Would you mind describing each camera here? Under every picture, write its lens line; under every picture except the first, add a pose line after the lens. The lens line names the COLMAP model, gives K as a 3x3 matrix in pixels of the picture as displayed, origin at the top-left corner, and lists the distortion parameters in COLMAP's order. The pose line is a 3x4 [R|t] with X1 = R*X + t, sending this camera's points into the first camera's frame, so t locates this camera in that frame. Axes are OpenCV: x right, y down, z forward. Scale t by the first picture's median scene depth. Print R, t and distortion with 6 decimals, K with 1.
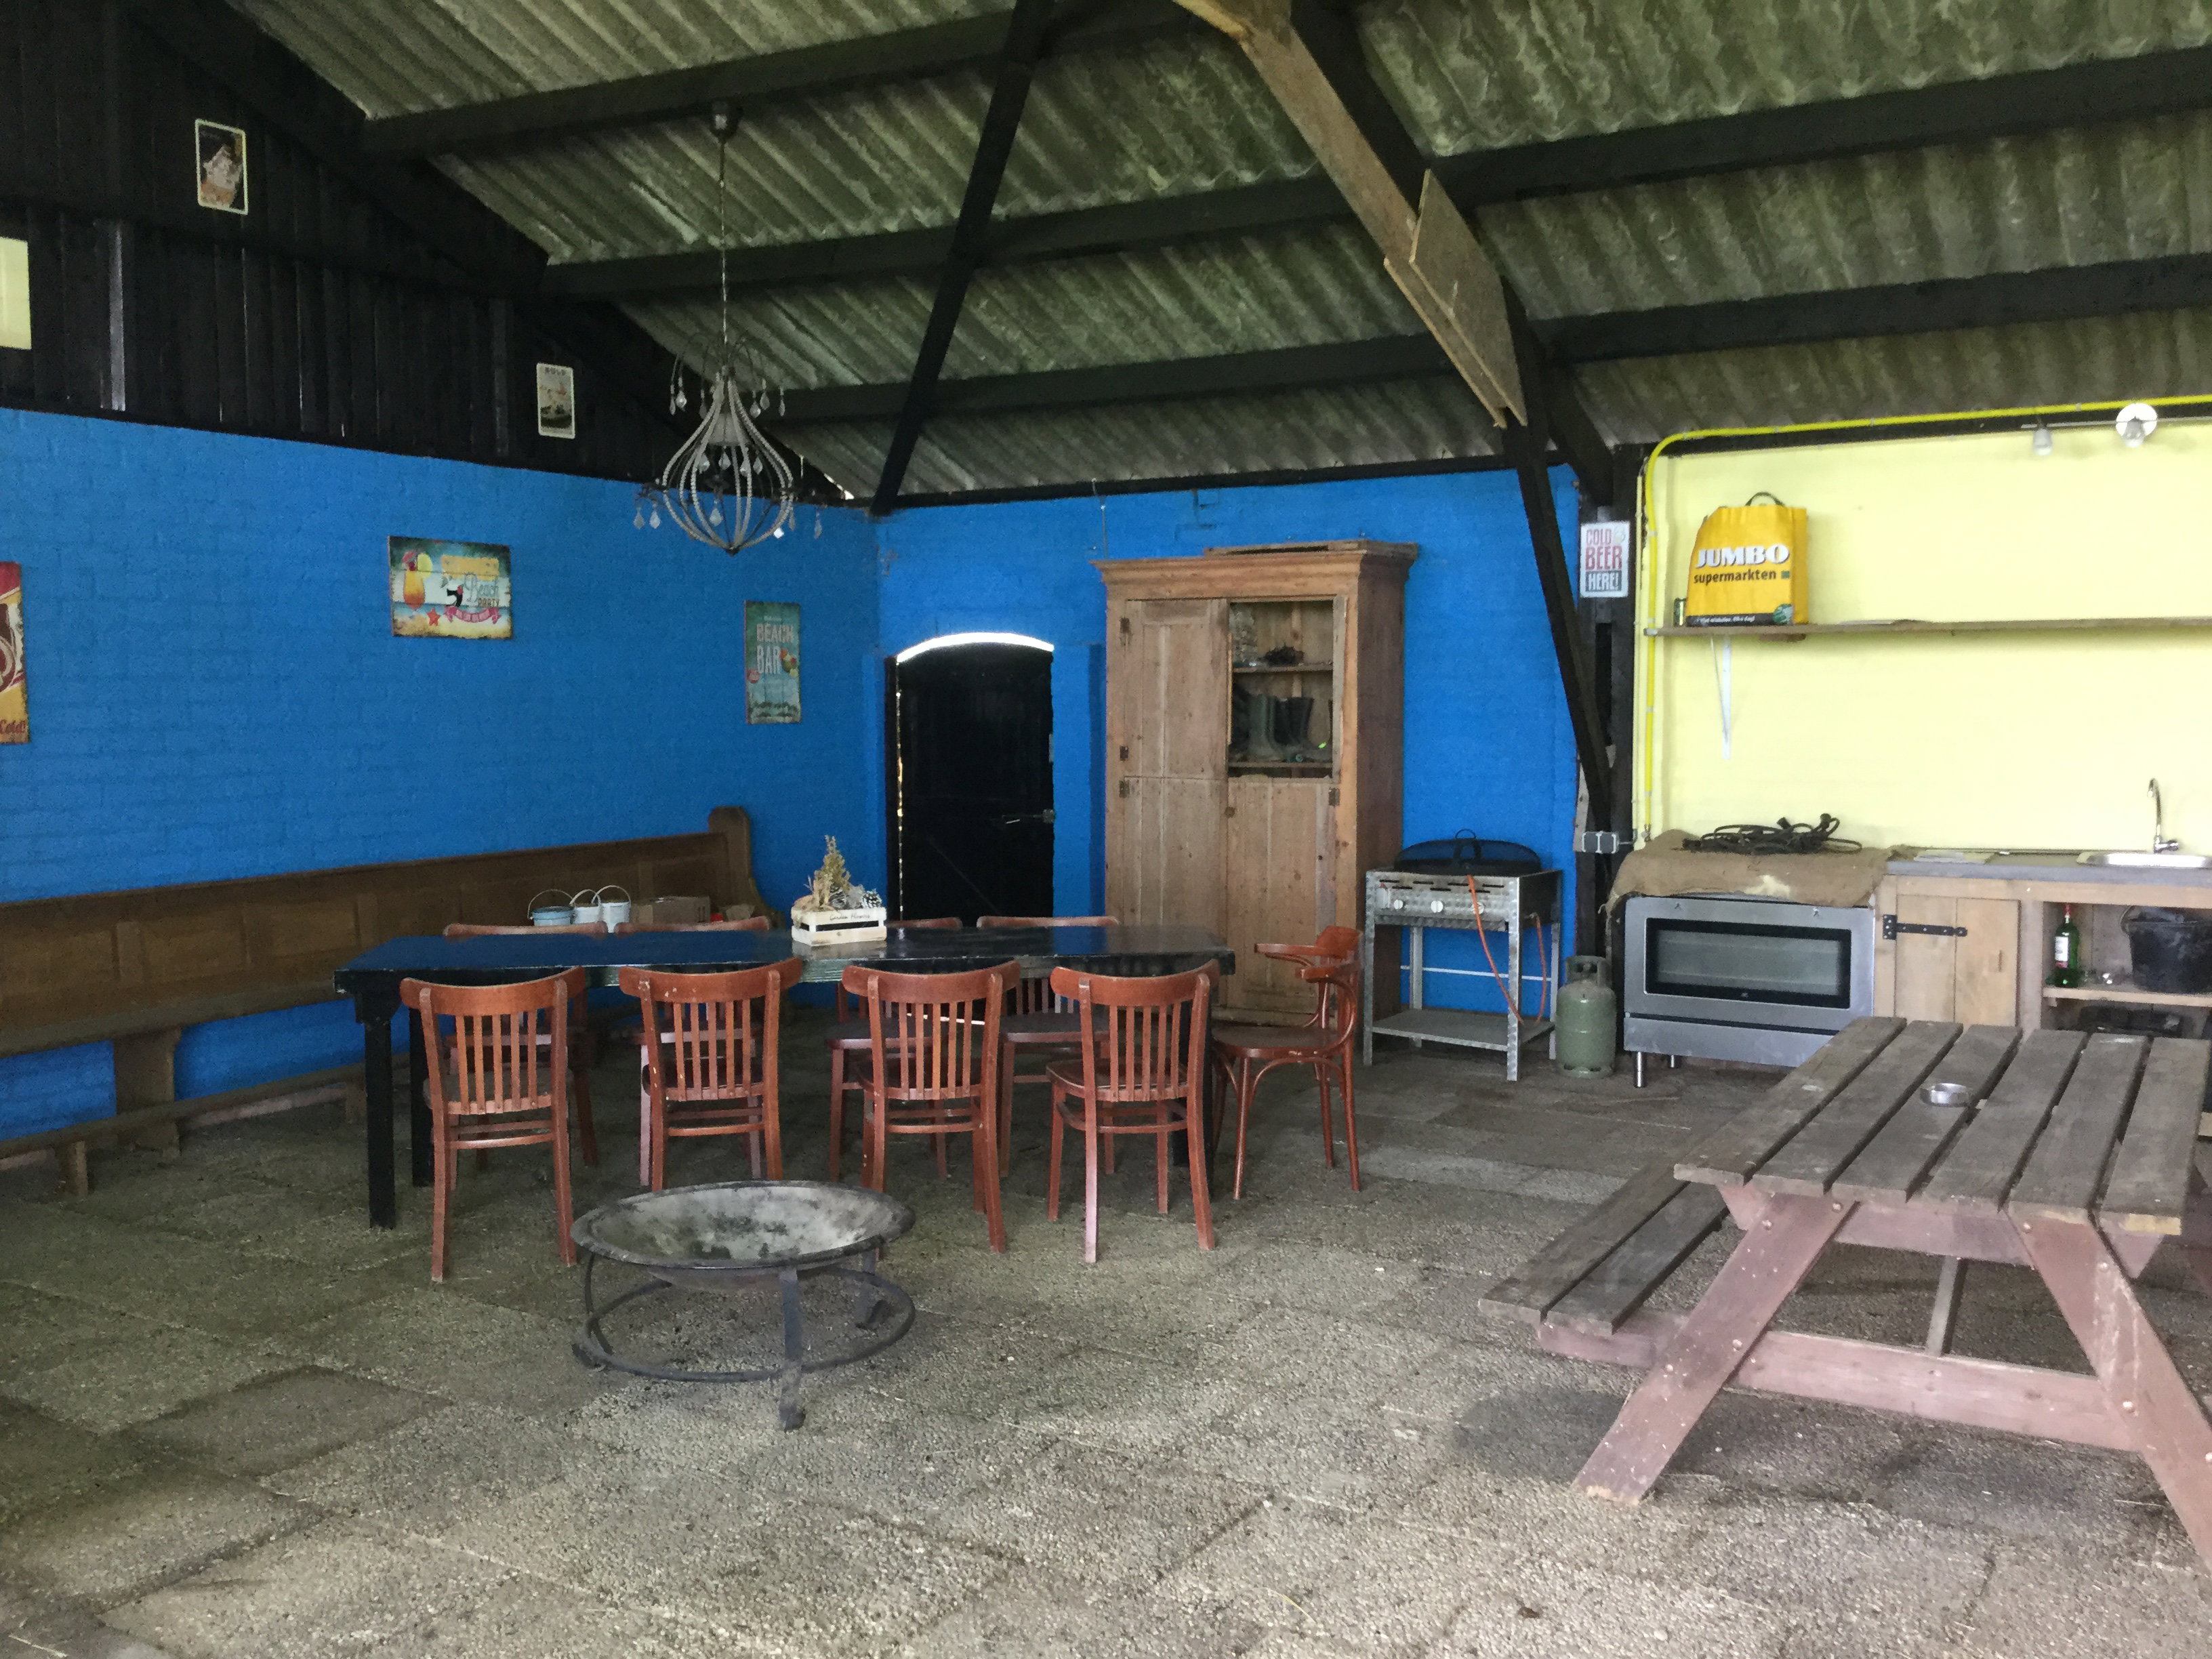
lens RADIAL K [[1952.4, 0, 1106.0], [0, 1952.4, 829.5], [0, 0, 1]] dist [0.105411, -0.200930]
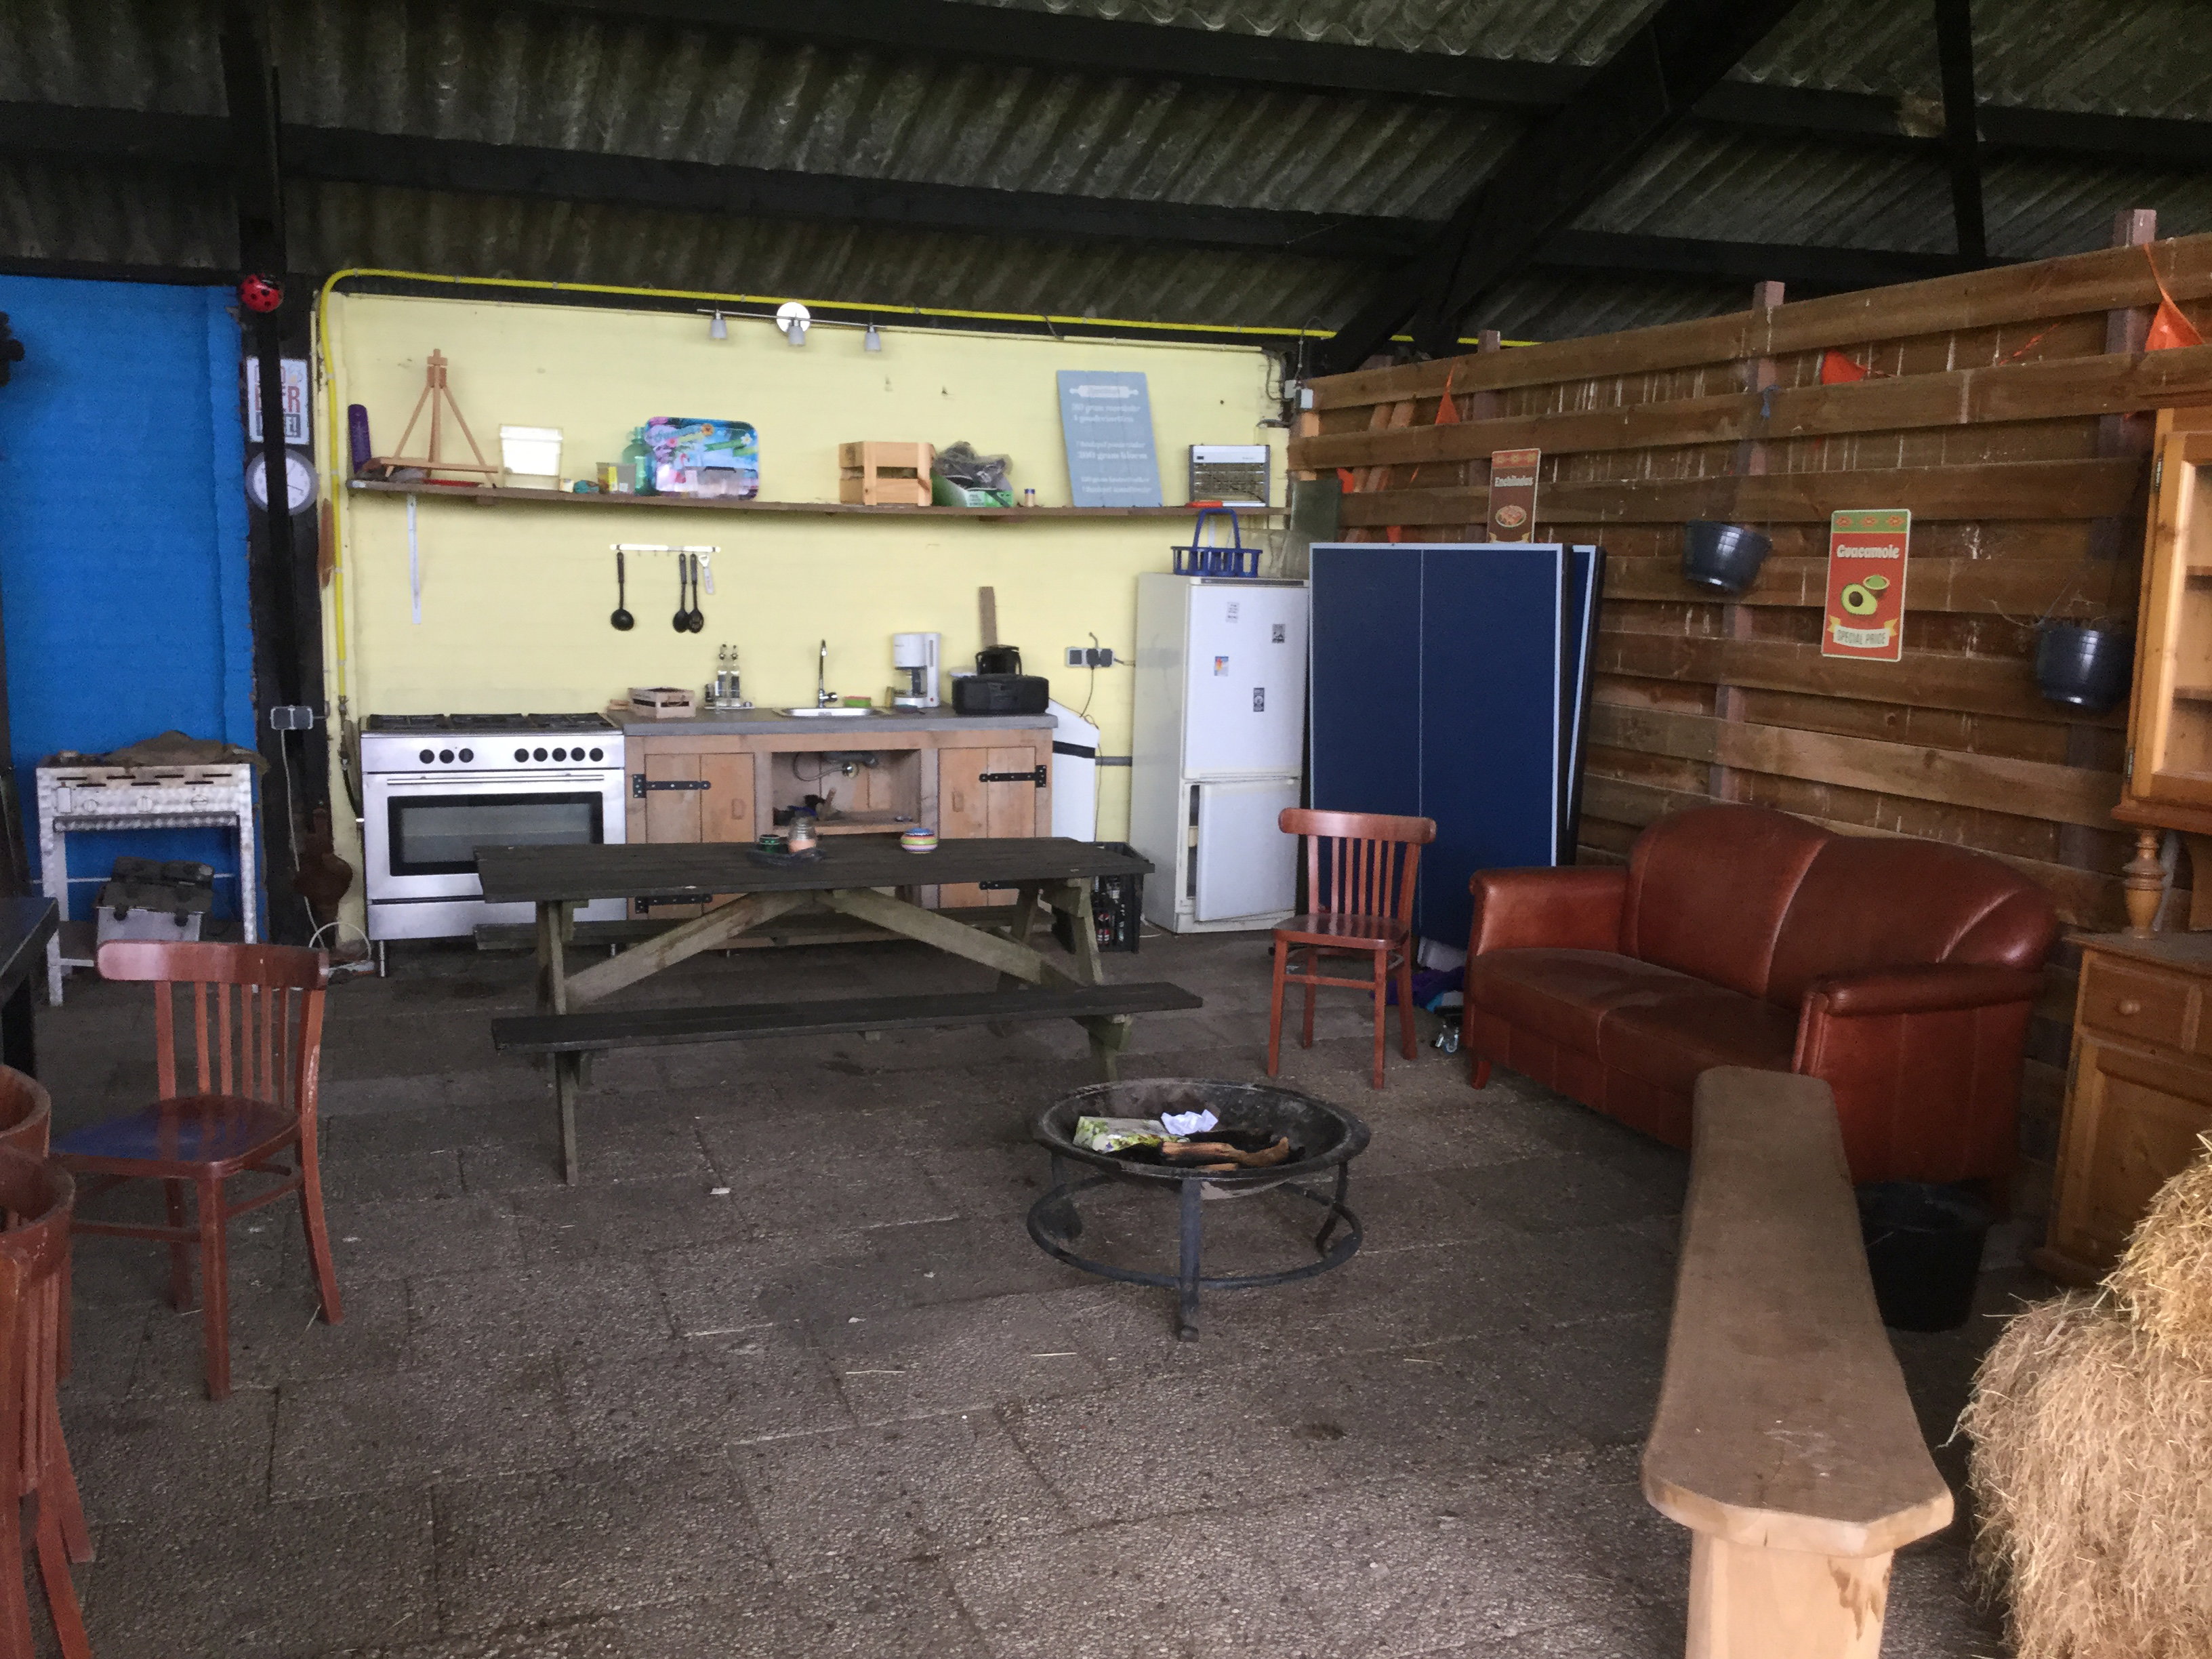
lens RADIAL K [[1964.8, 0, 1106.0], [0, 1964.8, 829.5], [0, 0, 1]] dist [0.142429, -0.264032]
pose [[0.615482, -0.096688, 0.782198, -0.247570], [0.035836, 0.994853, 0.094777, -0.016570], [-0.787336, -0.030302, 0.615779, 0.140158]]
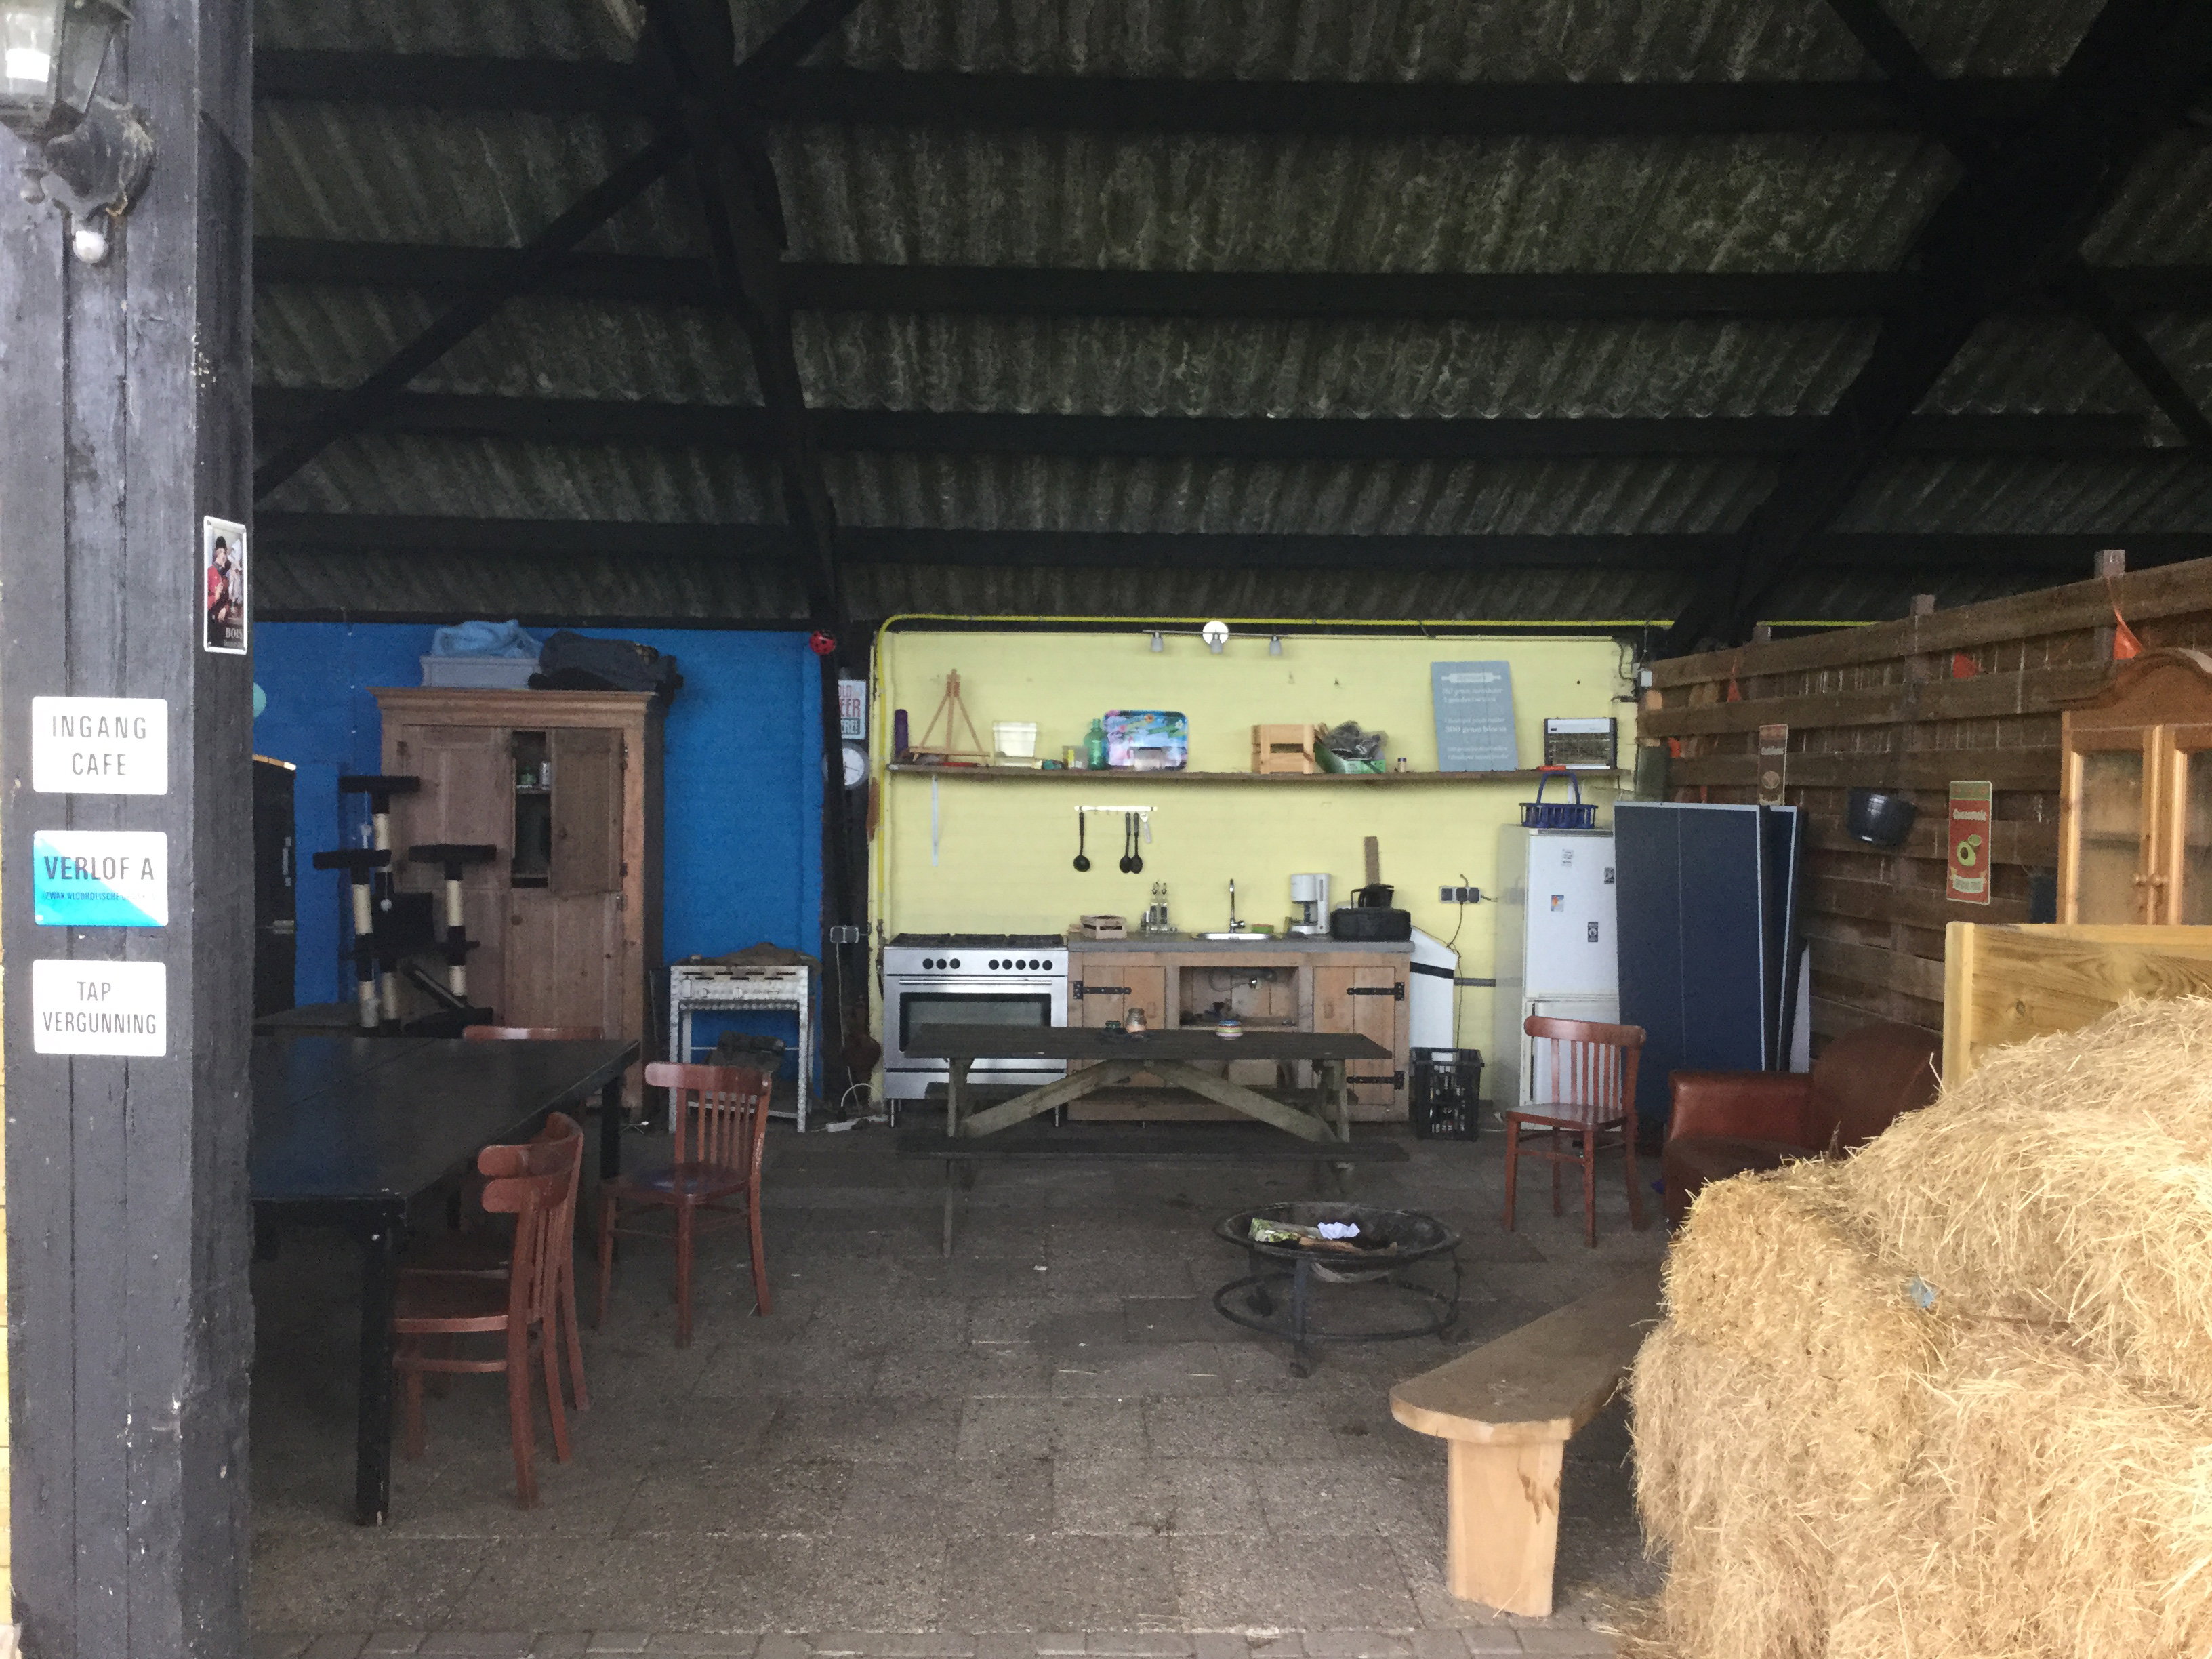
lens RADIAL K [[1952.4, 0, 1106.0], [0, 1952.4, 829.5], [0, 0, 1]] dist [0.105411, -0.200930]
pose [[0.835722, -0.003043, 0.549145, -0.298629], [0.027374, 0.998972, -0.036125, -0.011130], [-0.548470, 0.045222, 0.834946, -0.134172]]
